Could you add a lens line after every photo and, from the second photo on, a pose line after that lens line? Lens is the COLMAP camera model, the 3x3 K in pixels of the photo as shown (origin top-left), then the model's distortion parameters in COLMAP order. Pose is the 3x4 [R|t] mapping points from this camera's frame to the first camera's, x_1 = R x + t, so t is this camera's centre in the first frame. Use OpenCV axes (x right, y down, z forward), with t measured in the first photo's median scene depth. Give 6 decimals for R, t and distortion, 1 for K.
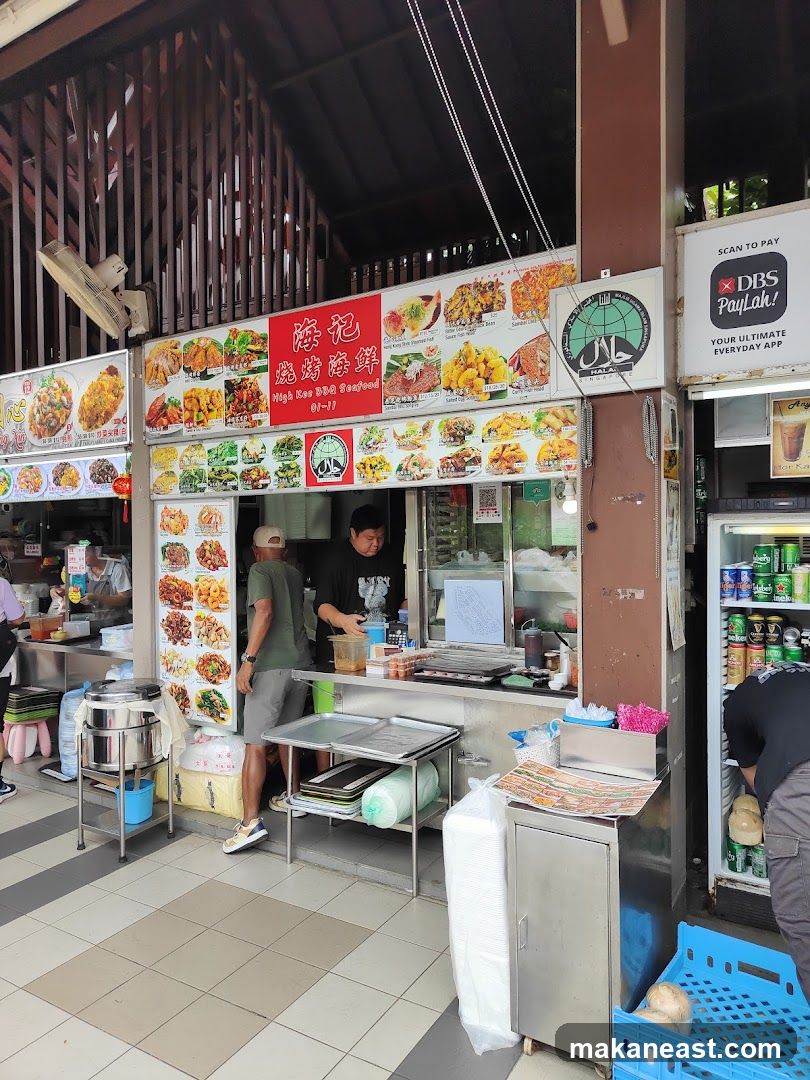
lens RADIAL K [[738.0, 0, 410.4], [0, 738.0, 537.3], [0, 0, 1]] dist [-0.009576, -0.014880]
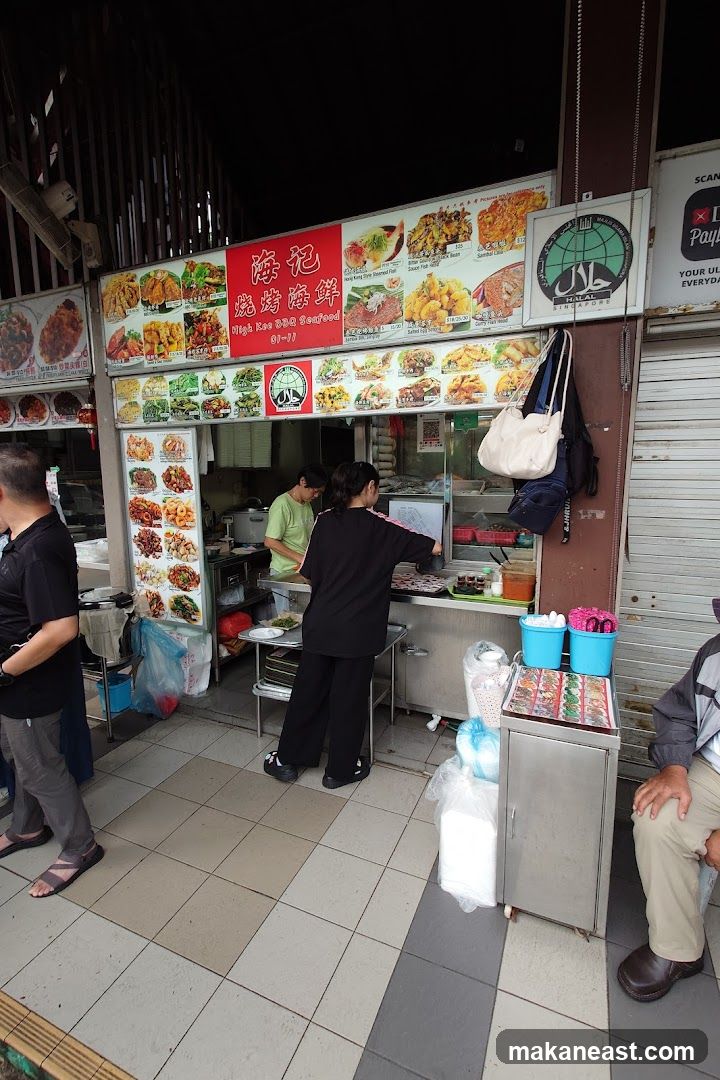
lens RADIAL K [[502.8, 0, 355.7], [0, 502.8, 549.3], [0, 0, 1]] dist [-0.011355, 0.002260]
pose [[0.992508, -0.012443, 0.121544, -0.109290], [-0.006617, 0.987867, 0.155162, 0.011150], [-0.122000, -0.154804, 0.980383, 0.233220]]
